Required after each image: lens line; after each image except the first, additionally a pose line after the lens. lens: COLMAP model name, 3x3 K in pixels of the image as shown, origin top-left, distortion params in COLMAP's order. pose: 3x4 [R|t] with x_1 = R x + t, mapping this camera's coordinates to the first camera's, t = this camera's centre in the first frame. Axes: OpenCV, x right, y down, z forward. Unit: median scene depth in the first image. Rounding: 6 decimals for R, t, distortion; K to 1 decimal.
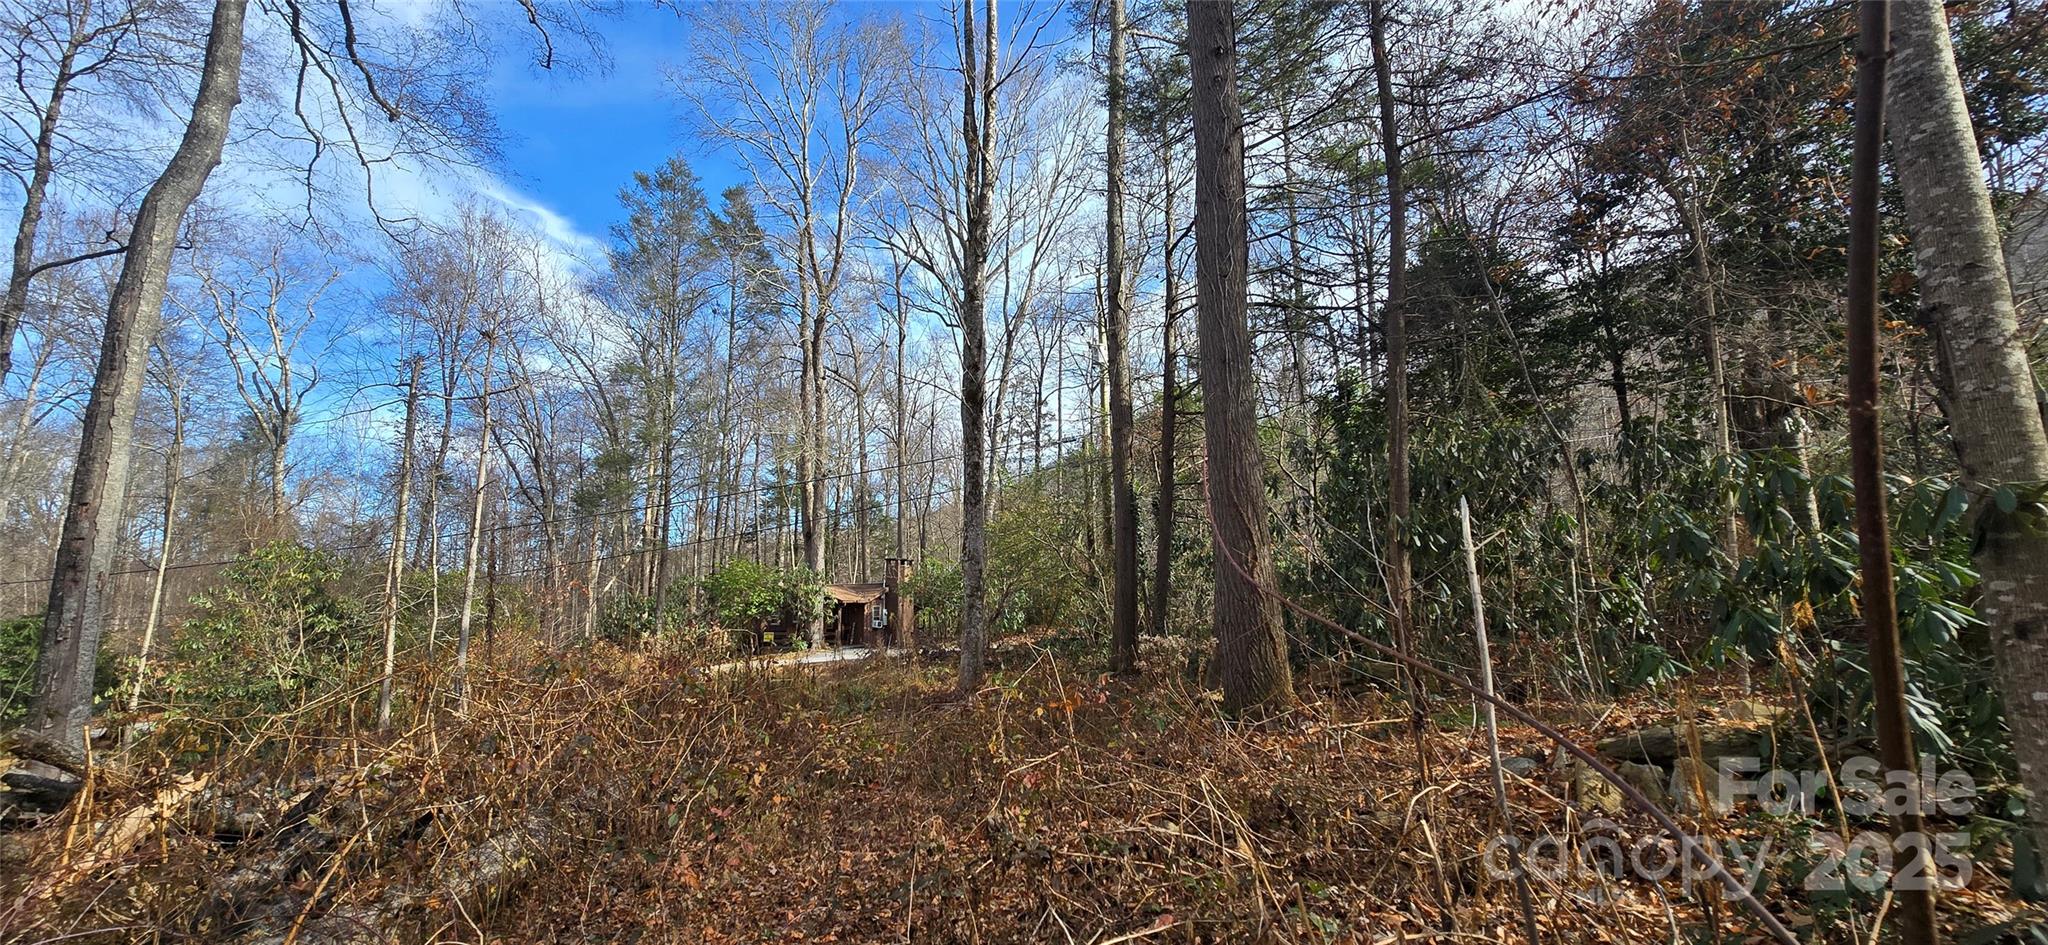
lens RADIAL K [[841.4, 0, 1026.2], [0, 841.4, 467.6], [0, 0, 1]] dist [0.000435, -0.000008]
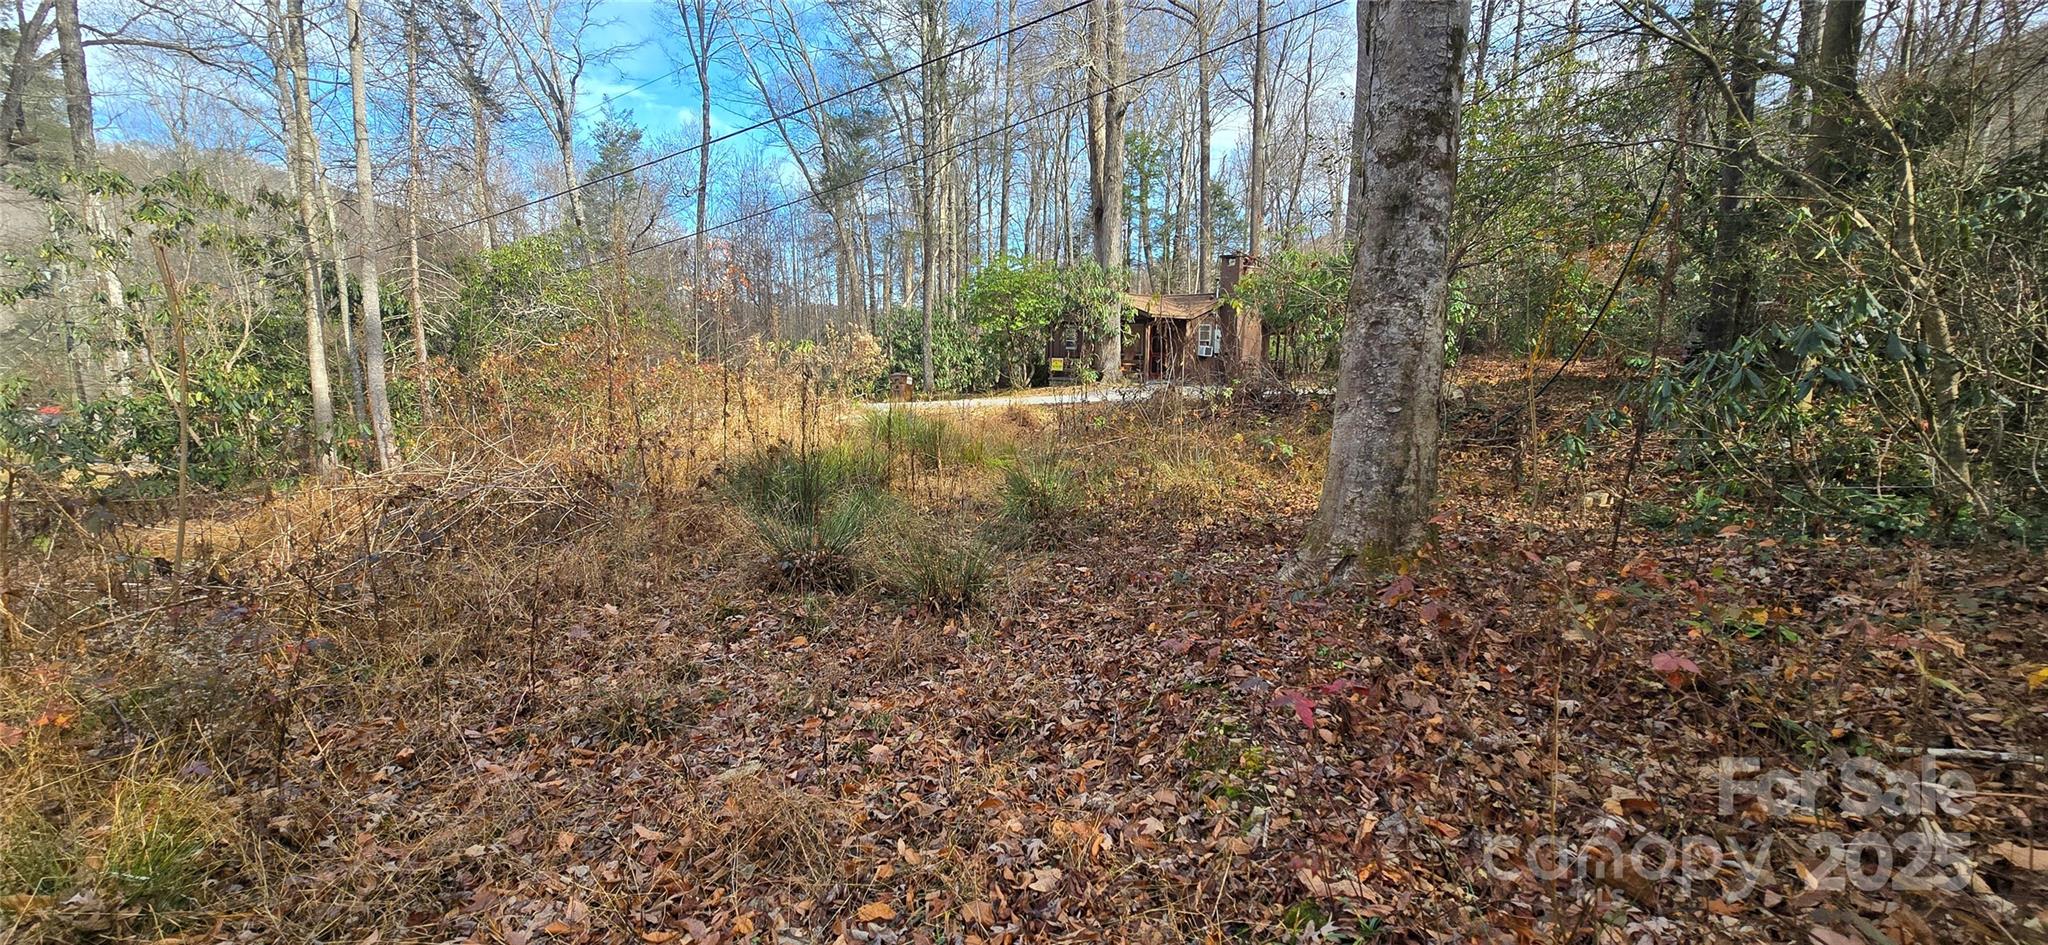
lens RADIAL K [[841.4, 0, 1026.2], [0, 841.4, 467.6], [0, 0, 1]] dist [0.000435, -0.000008]
pose [[0.911290, 0.079332, -0.404050, -0.027795], [0.047217, 0.954660, 0.293931, 0.075454], [0.409048, -0.286935, 0.866226, 0.349824]]
